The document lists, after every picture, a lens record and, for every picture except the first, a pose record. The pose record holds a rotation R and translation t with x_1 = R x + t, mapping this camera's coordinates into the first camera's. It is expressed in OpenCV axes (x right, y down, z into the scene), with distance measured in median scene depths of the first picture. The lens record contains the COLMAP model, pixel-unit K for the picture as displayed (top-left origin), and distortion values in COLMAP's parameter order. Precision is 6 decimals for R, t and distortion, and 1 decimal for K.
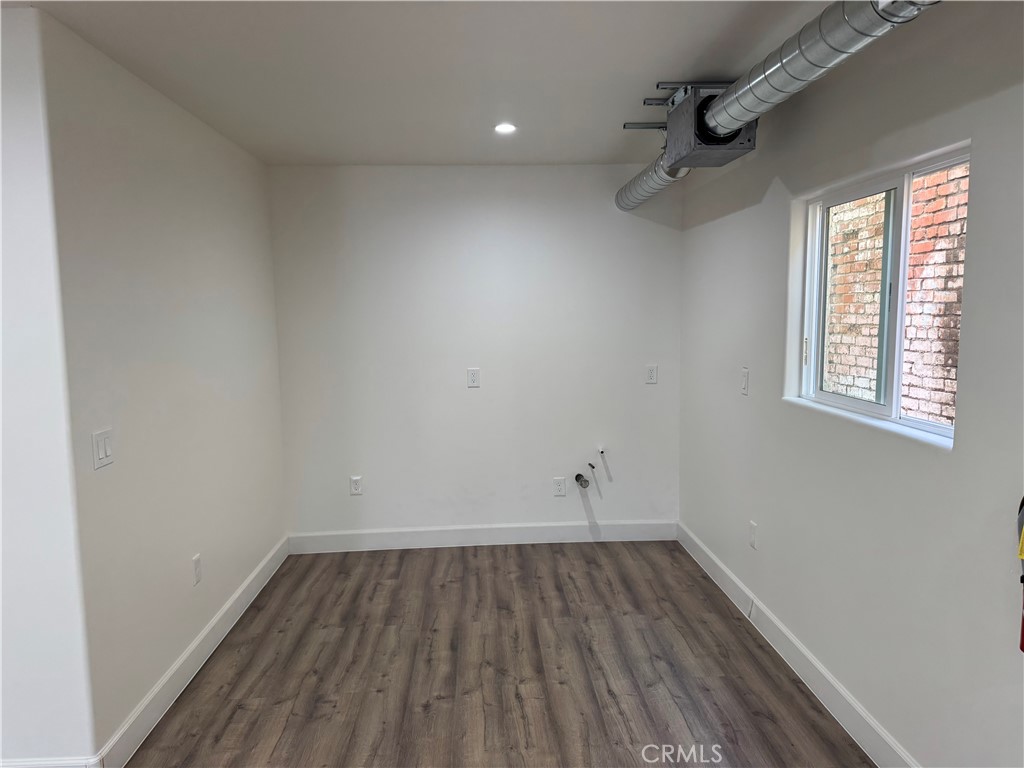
lens RADIAL K [[719.6, 0, 522.5], [0, 719.6, 367.7], [0, 0, 1]] dist [0.064706, -0.052231]
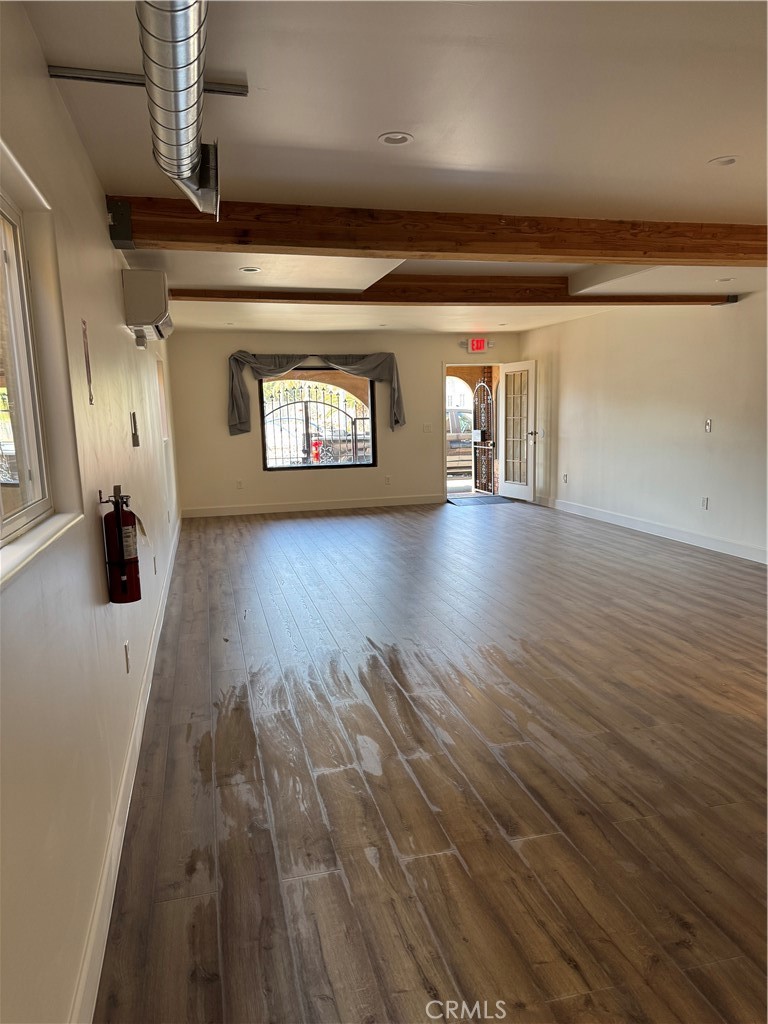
lens RADIAL K [[719.6, 0, 383.3], [0, 719.6, 512.7], [0, 0, 1]] dist [0.064706, -0.052231]
pose [[-0.981149, 0.062173, -0.182976, 0.149779], [0.017245, 0.971225, 0.237538, -0.053589], [0.192480, 0.229905, -0.953989, 0.890409]]
